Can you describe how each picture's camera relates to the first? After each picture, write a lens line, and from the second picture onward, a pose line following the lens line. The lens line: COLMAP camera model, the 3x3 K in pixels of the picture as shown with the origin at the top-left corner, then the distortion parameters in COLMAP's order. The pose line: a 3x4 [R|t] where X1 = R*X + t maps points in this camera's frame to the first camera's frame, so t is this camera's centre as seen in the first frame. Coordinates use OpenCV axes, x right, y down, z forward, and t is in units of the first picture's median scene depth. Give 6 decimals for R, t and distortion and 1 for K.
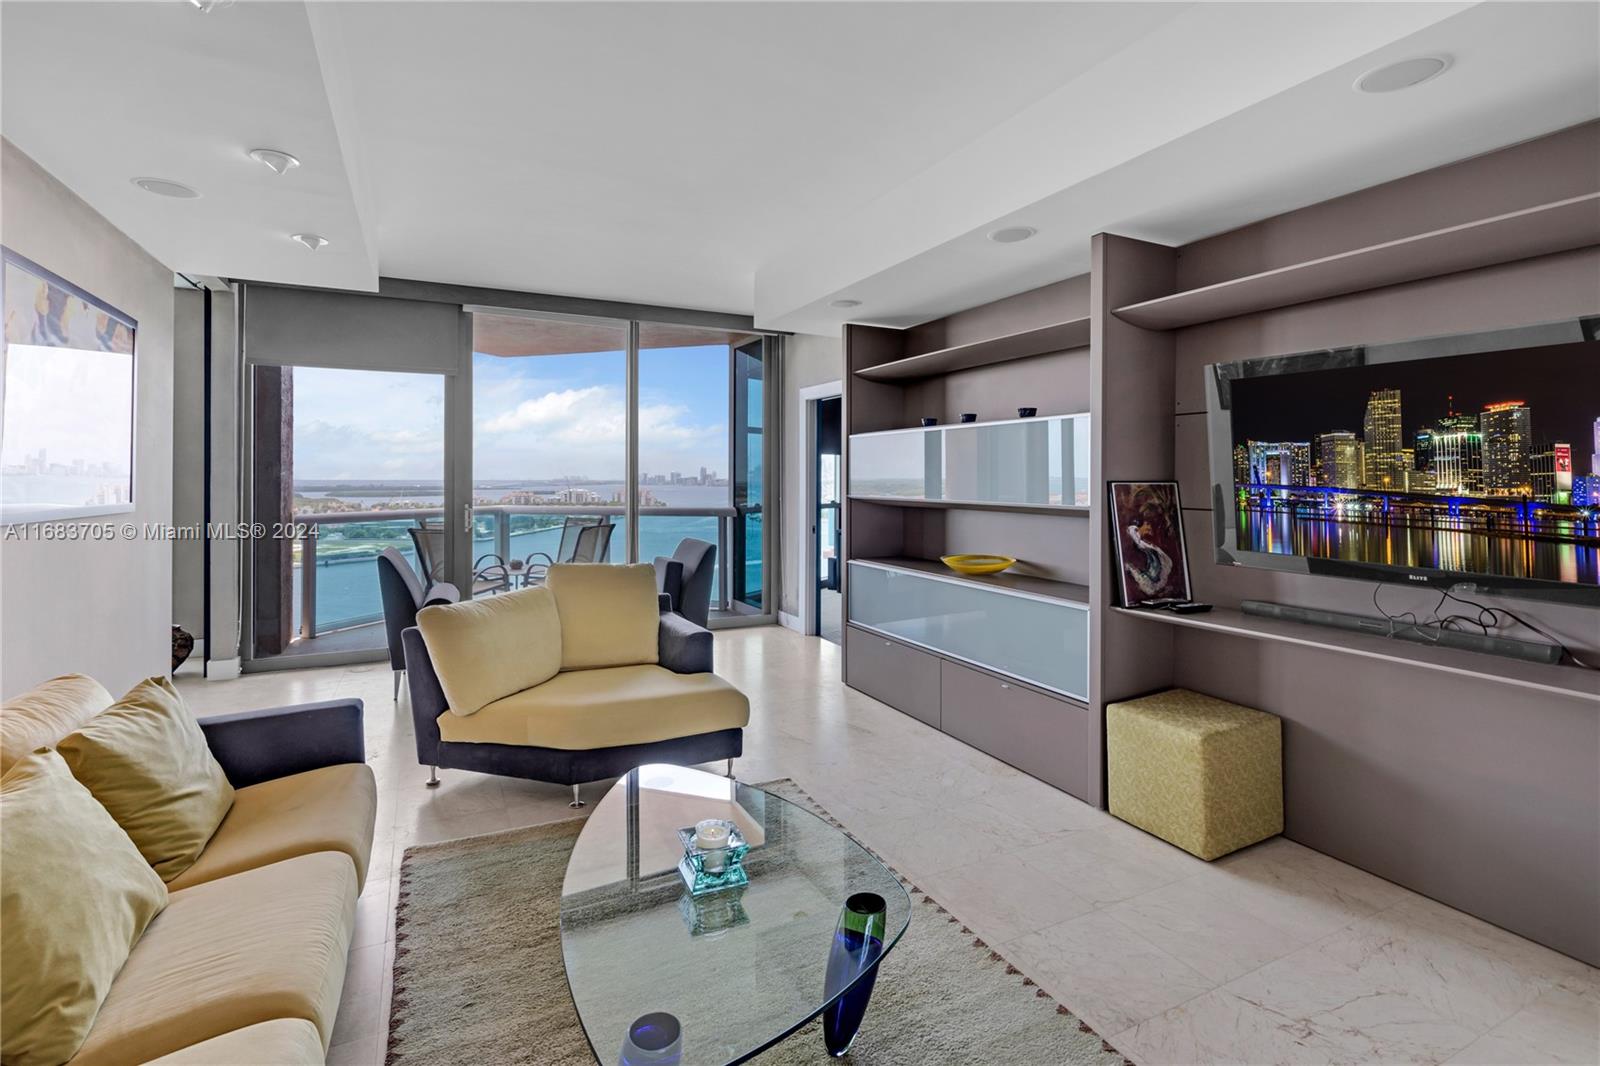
lens RADIAL K [[740.1, 0, 735.3], [0, 740.1, 478.9], [0, 0, 1]] dist [0.023380, -0.000110]
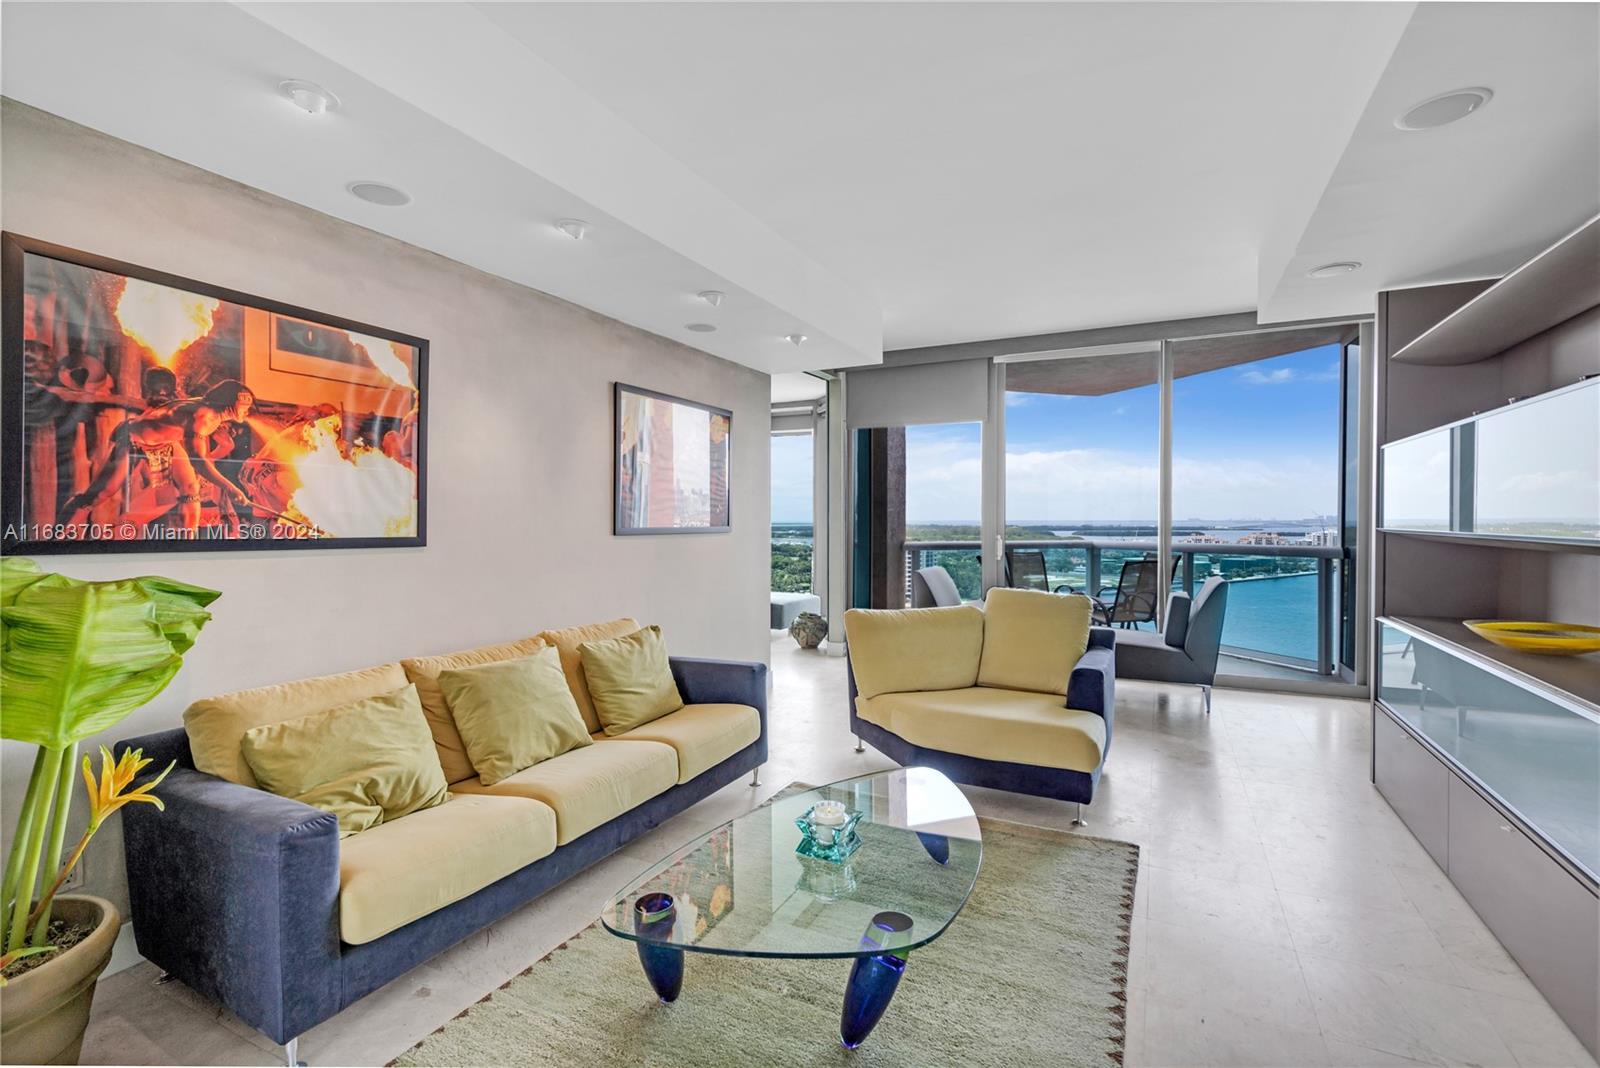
lens RADIAL K [[694.9, 0, 800.0], [0, 694.9, 534.0], [0, 0, 1]] dist [-0.000021, 0.000112]
pose [[0.642448, 0.014846, -0.766185, 0.310700], [0.001145, 0.999793, 0.020333, 0.012924], [0.766328, -0.013940, 0.642298, 0.123701]]
